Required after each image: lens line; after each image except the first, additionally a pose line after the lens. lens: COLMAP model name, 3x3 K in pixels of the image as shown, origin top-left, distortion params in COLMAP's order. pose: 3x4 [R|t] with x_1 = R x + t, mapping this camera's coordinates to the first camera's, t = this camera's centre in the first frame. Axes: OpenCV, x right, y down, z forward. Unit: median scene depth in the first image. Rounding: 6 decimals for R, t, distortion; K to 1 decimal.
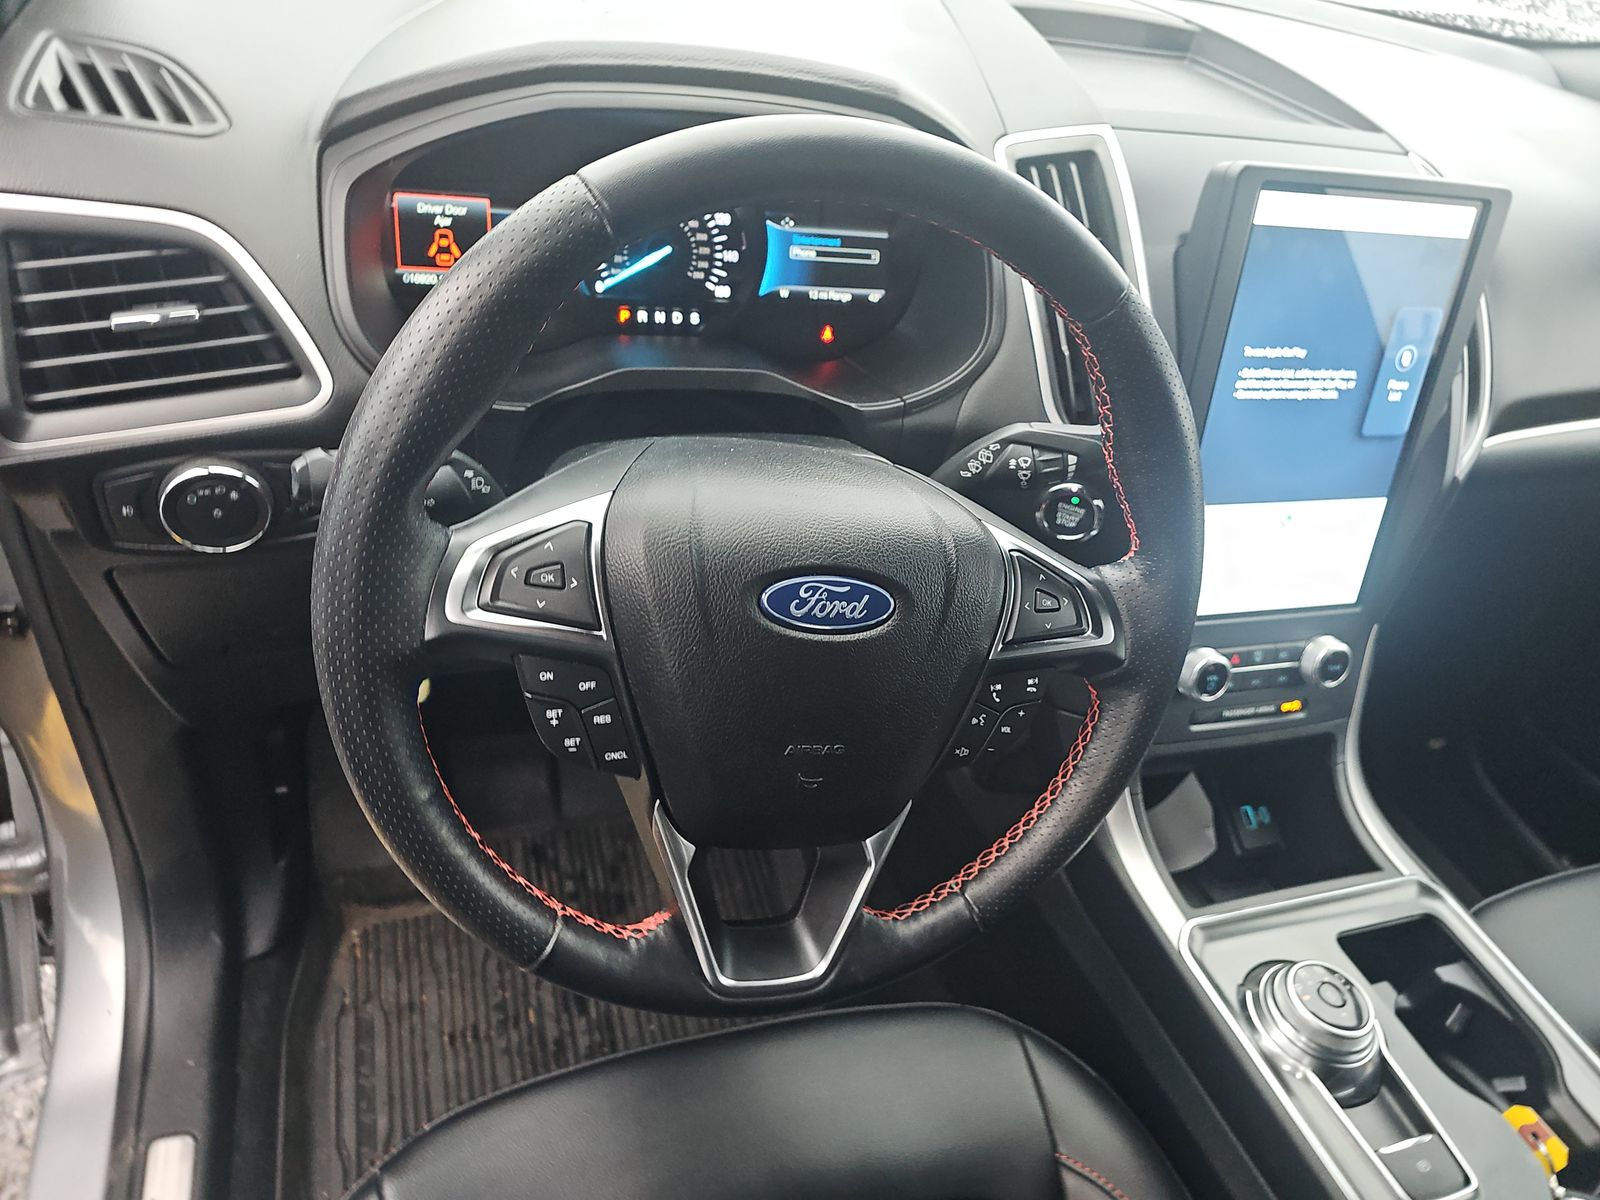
lens RADIAL K [[1054.8, 0, 809.4], [0, 1054.8, 608.4], [0, 0, 1]] dist [0.065282, -0.000279]
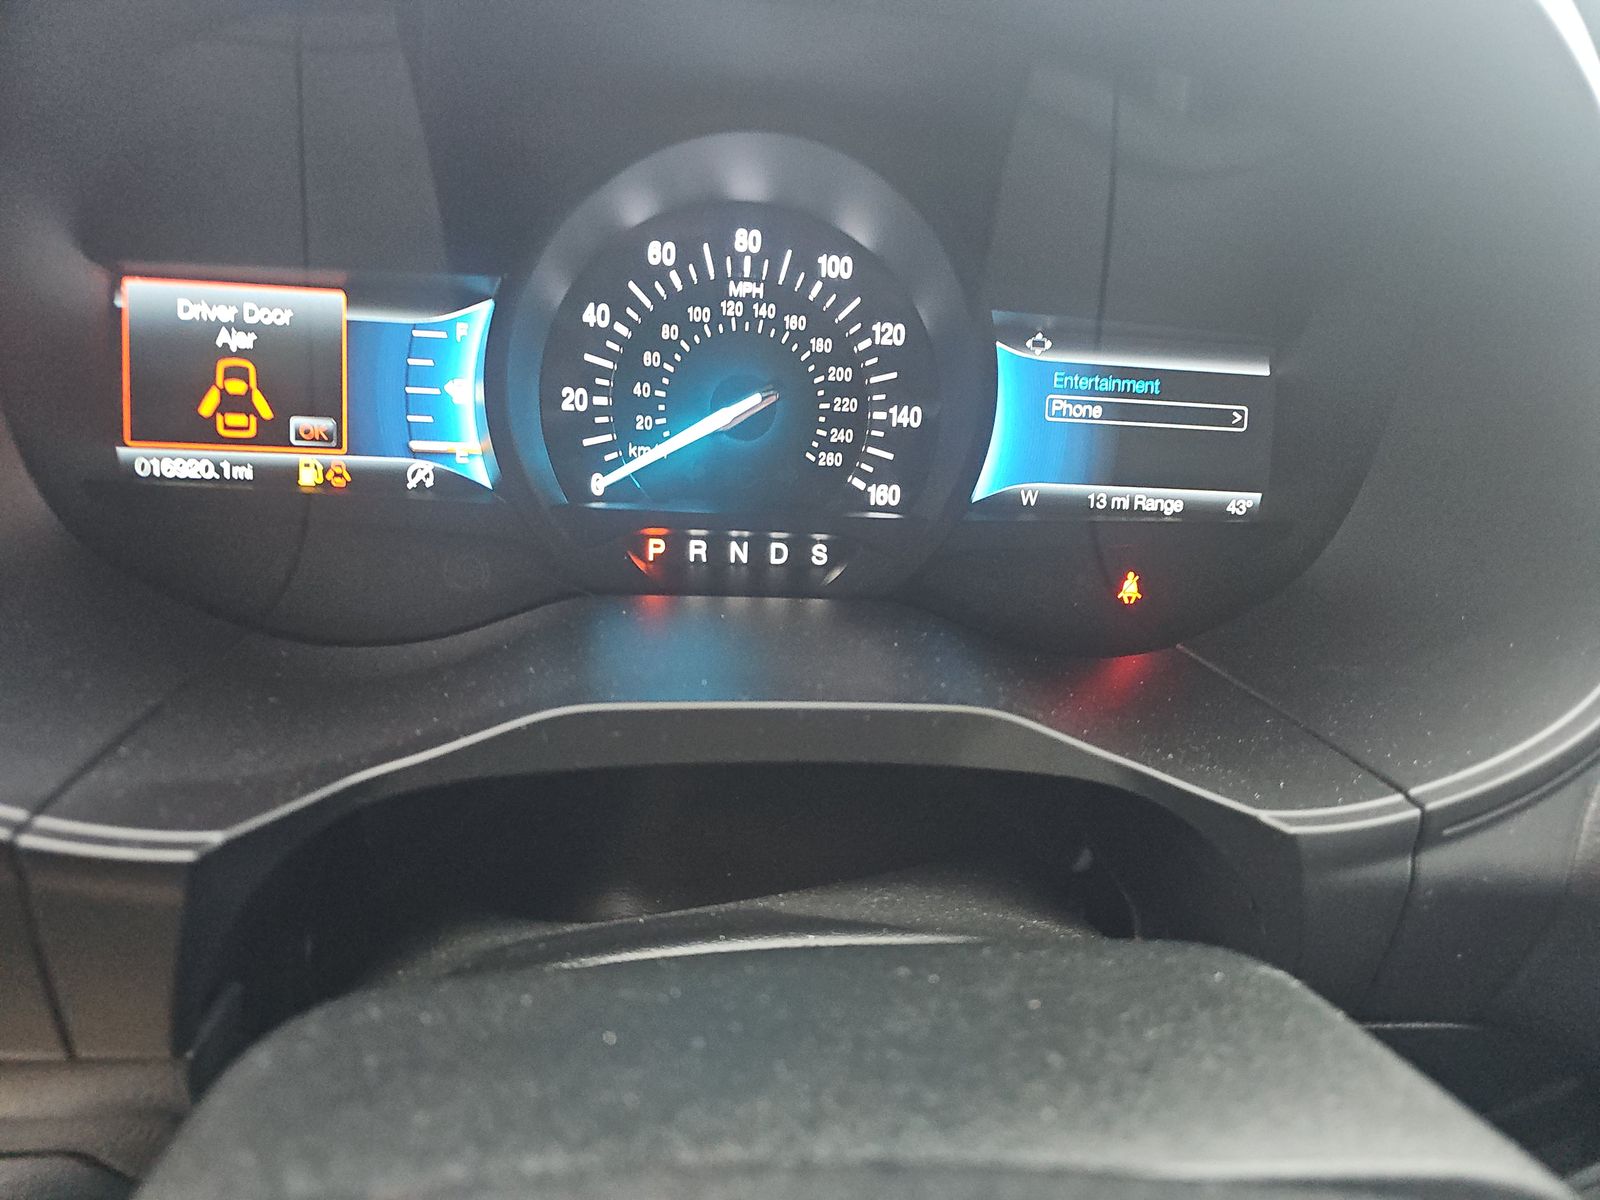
lens RADIAL K [[1054.8, 0, 794.4], [0, 1054.8, 603.4], [0, 0, 1]] dist [0.065282, -0.000279]
pose [[0.982251, 0.016378, -0.186855, -0.037023], [-0.053496, 0.979267, -0.195385, -0.170940], [0.179781, 0.201913, 0.962762, 0.595123]]
